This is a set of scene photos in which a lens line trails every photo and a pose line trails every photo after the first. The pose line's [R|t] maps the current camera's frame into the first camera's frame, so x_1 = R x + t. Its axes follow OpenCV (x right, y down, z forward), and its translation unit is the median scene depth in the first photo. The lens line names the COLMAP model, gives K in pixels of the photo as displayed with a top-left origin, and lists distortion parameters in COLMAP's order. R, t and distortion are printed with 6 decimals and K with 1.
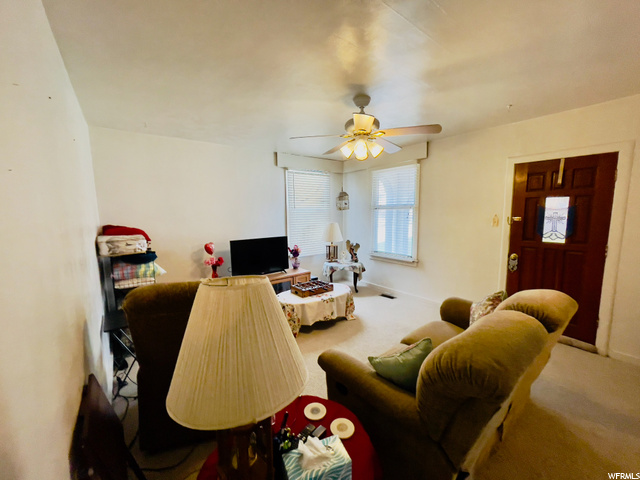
lens RADIAL K [[257.4, 0, 319.6], [0, 257.4, 244.7], [0, 0, 1]] dist [0.000379, 0.000447]
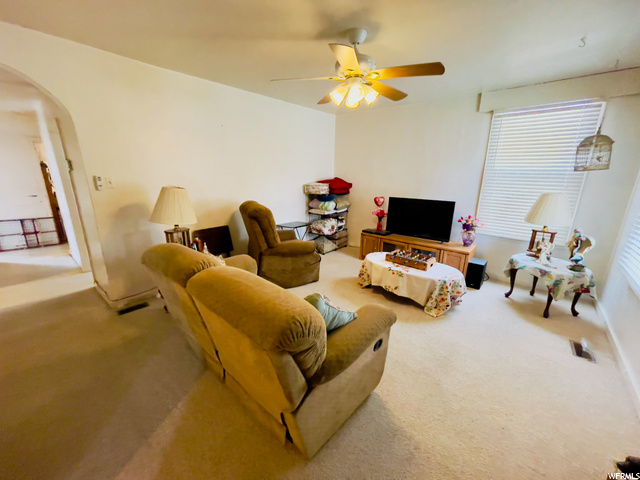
lens RADIAL K [[257.4, 0, 319.6], [0, 257.4, 244.7], [0, 0, 1]] dist [0.000379, 0.000447]
pose [[0.194467, 0.279925, -0.940120, 0.757639], [-0.142192, 0.956338, 0.255341, -0.064726], [0.970548, 0.084022, 0.225779, 0.498080]]
